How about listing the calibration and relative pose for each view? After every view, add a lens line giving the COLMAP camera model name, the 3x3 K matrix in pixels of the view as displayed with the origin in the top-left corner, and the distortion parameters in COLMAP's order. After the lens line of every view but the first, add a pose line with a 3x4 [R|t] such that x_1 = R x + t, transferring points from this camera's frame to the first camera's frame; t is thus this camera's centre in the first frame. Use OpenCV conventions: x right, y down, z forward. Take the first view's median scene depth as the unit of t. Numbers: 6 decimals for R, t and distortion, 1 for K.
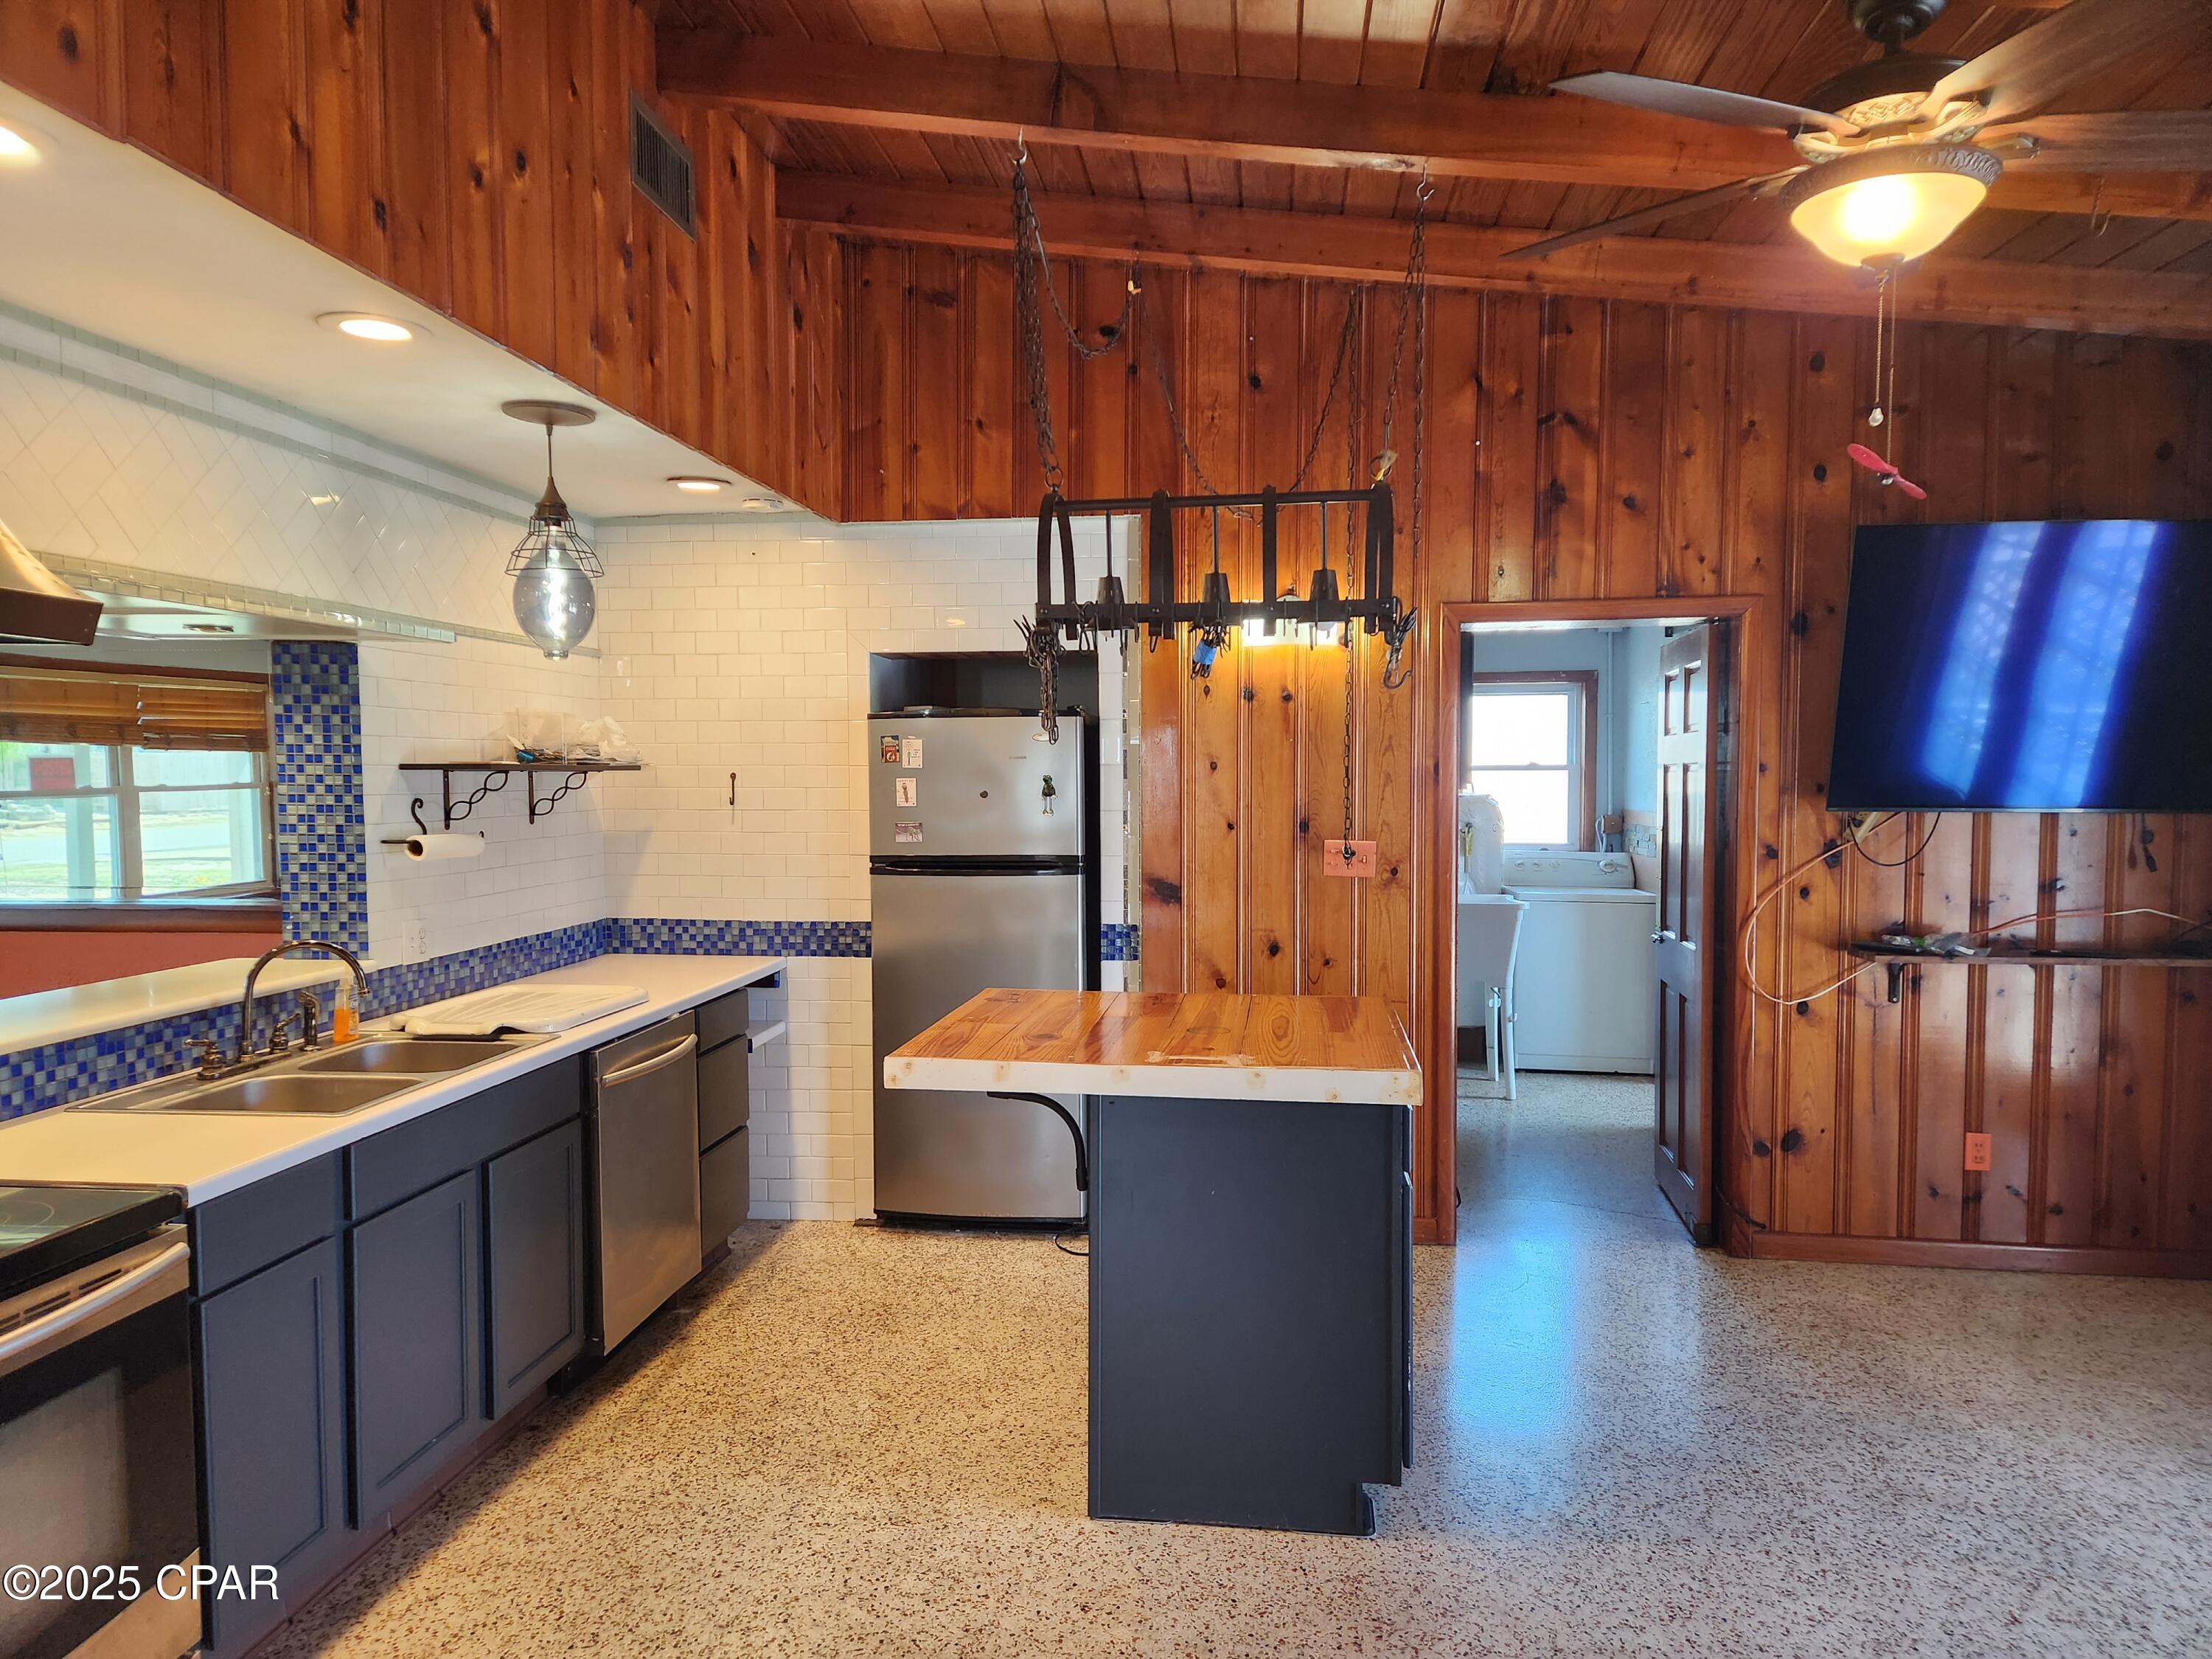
lens RADIAL K [[1466.2, 0, 1102.1], [0, 1466.2, 853.3], [0, 0, 1]] dist [0.072593, -0.053226]
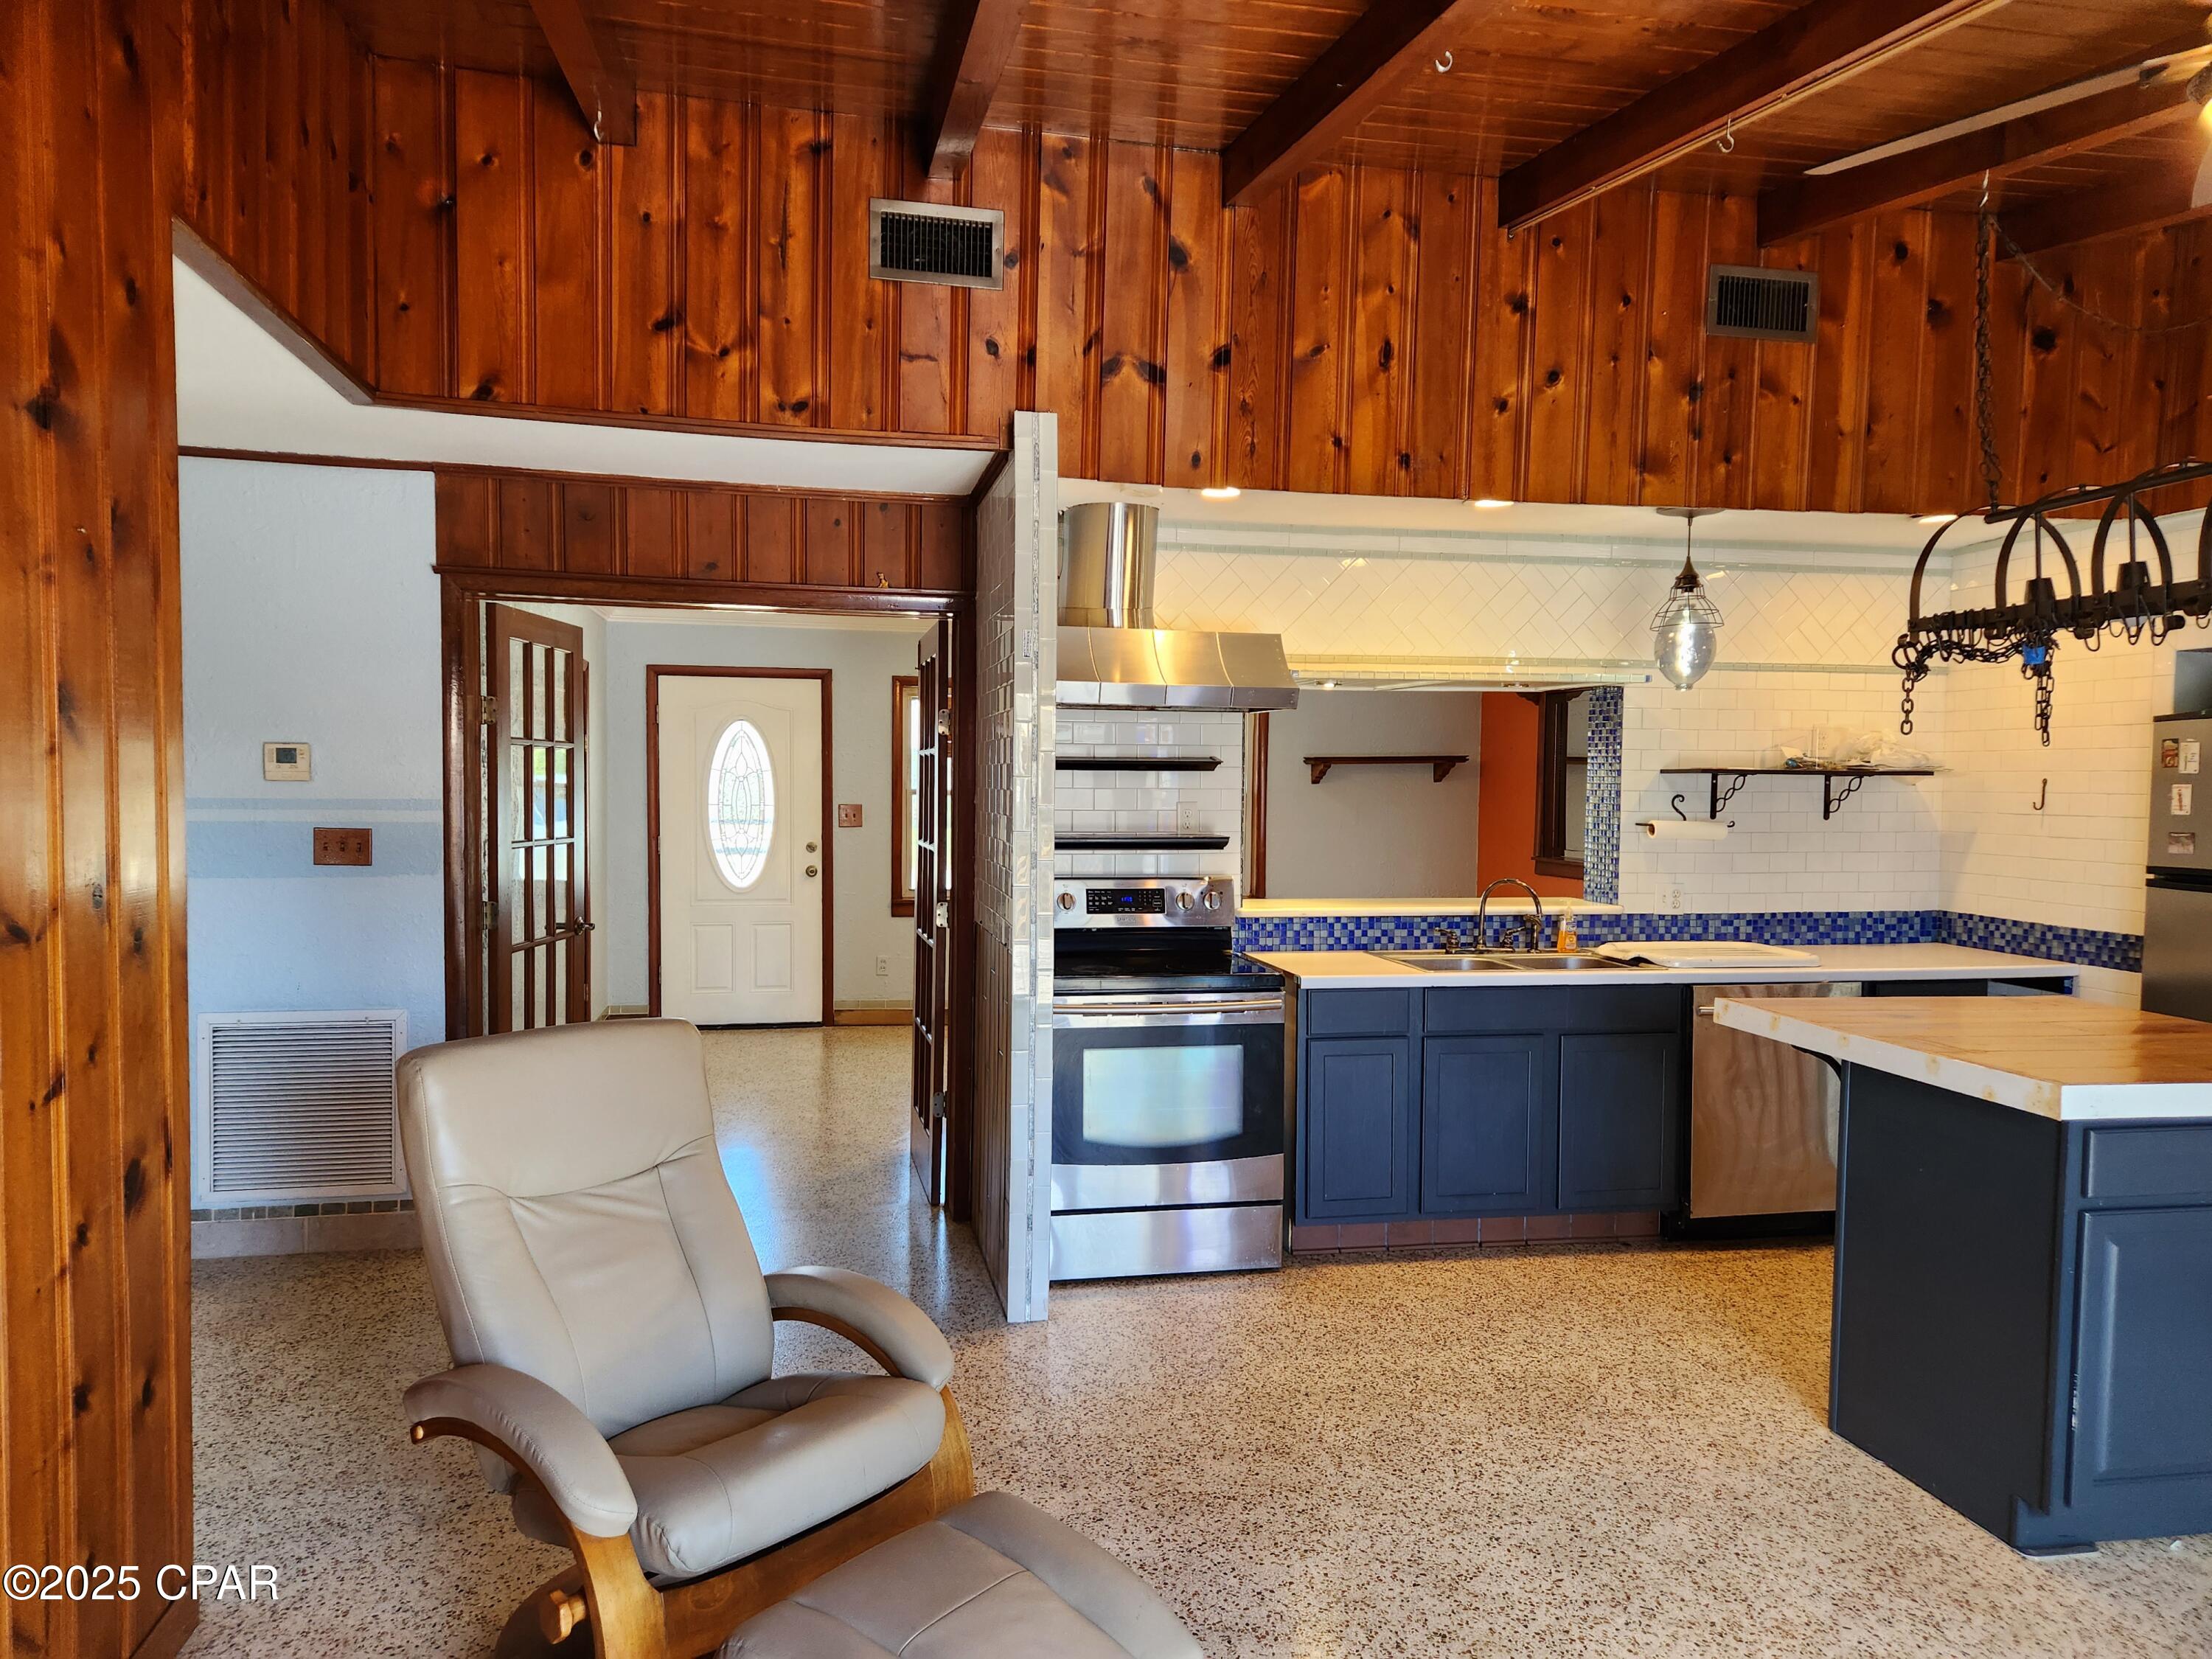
lens RADIAL K [[1466.2, 0, 1102.1], [0, 1466.2, 853.3], [0, 0, 1]] dist [0.072593, -0.053226]
pose [[0.317458, 0.054155, -0.946725, 0.677675], [-0.064395, 0.997294, 0.035455, 0.002853], [0.946083, 0.049708, 0.320086, 0.066435]]
